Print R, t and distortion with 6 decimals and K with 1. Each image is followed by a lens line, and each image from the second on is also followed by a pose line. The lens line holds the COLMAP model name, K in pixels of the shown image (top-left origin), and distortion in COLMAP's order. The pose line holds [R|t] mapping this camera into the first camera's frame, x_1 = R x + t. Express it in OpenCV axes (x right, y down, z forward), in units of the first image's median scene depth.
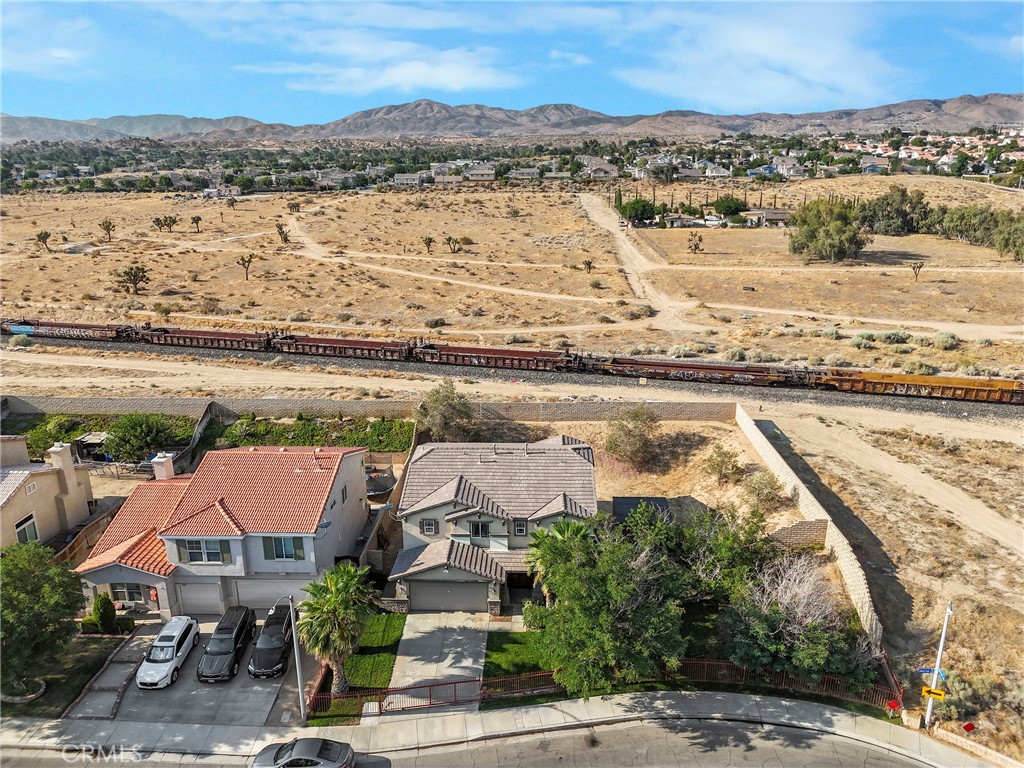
lens RADIAL K [[727.3, 0, 511.1], [0, 727.3, 388.8], [0, 0, 1]] dist [0.009560, 0.000809]
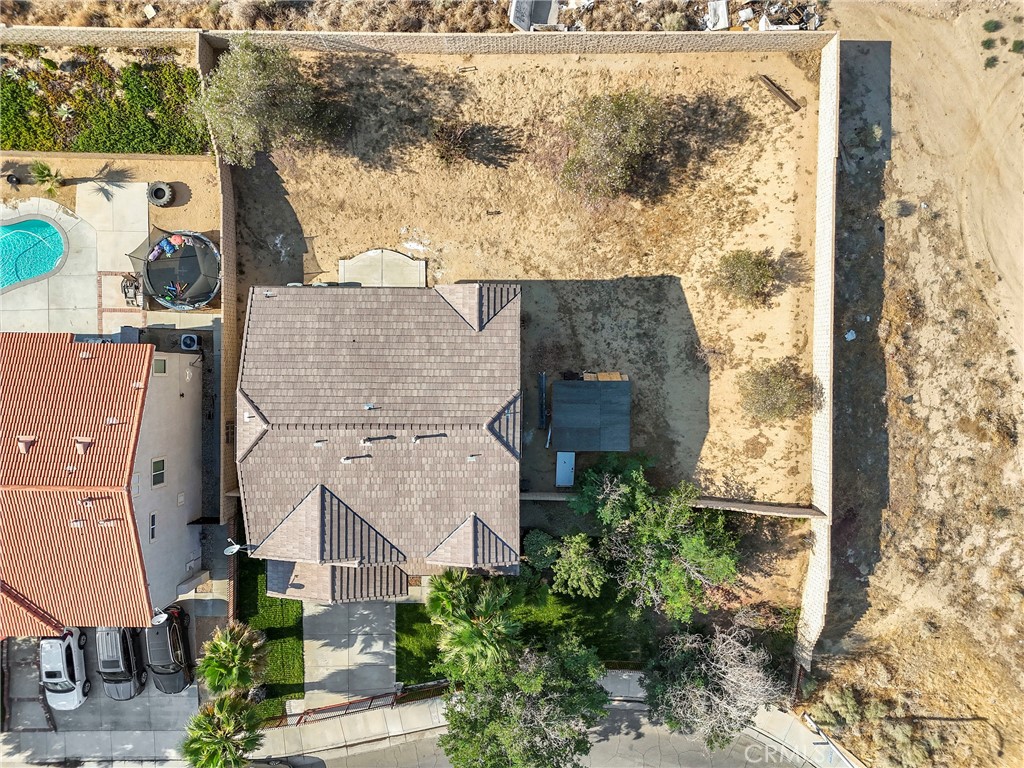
lens RADIAL K [[727.3, 0, 511.1], [0, 727.3, 388.8], [0, 0, 1]] dist [0.009560, 0.000809]
pose [[0.999204, -0.039460, 0.005936, 0.119880], [0.005196, 0.276143, 0.961103, -0.626208], [-0.039564, -0.960306, 0.276128, 1.012920]]
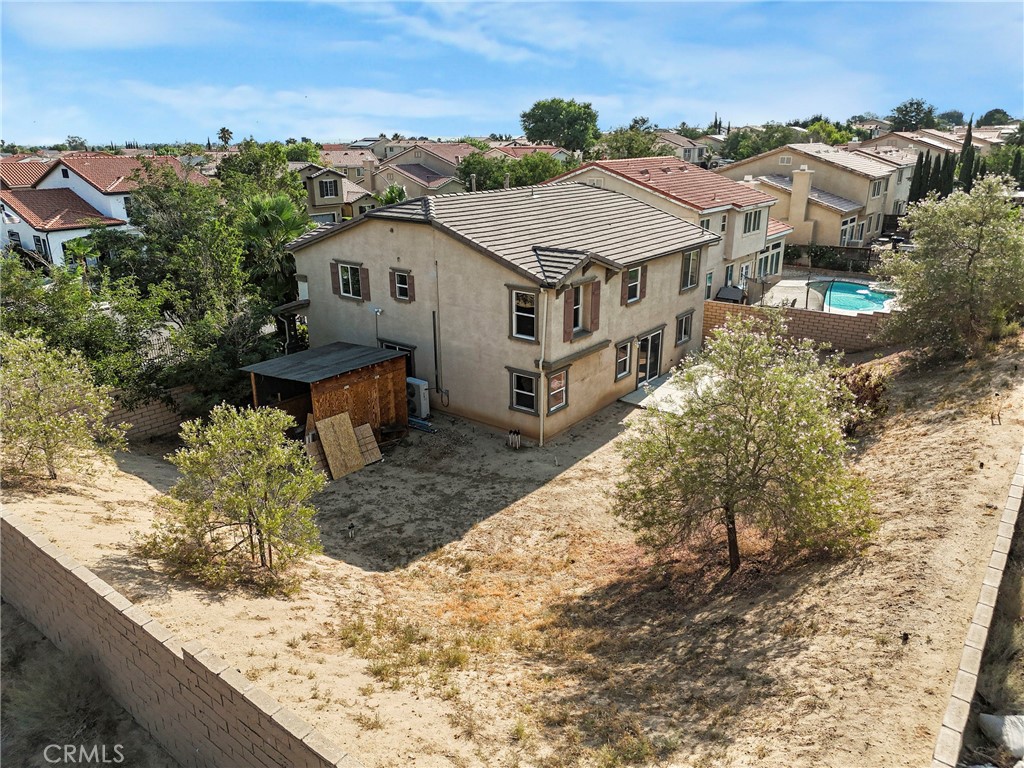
lens RADIAL K [[727.3, 0, 511.1], [0, 727.3, 388.8], [0, 0, 1]] dist [0.009560, 0.000809]
pose [[-0.576531, 0.275802, -0.769120, 0.564771], [-0.221771, 0.853152, 0.472174, -0.073334], [0.786403, 0.442791, -0.430704, 1.561429]]
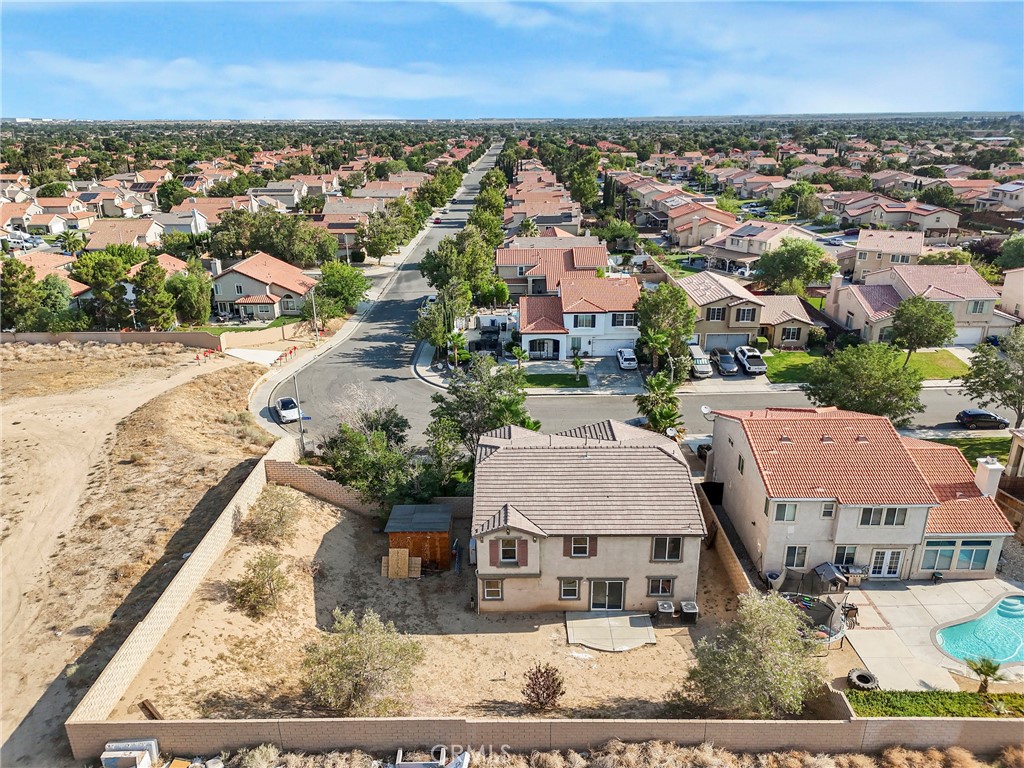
lens RADIAL K [[727.3, 0, 511.1], [0, 727.3, 388.8], [0, 0, 1]] dist [0.009560, 0.000809]
pose [[-0.998912, 0.029085, -0.036451, 0.118100], [0.001035, 0.795292, 0.606226, -0.593777], [0.046622, 0.605528, -0.794457, 1.941981]]
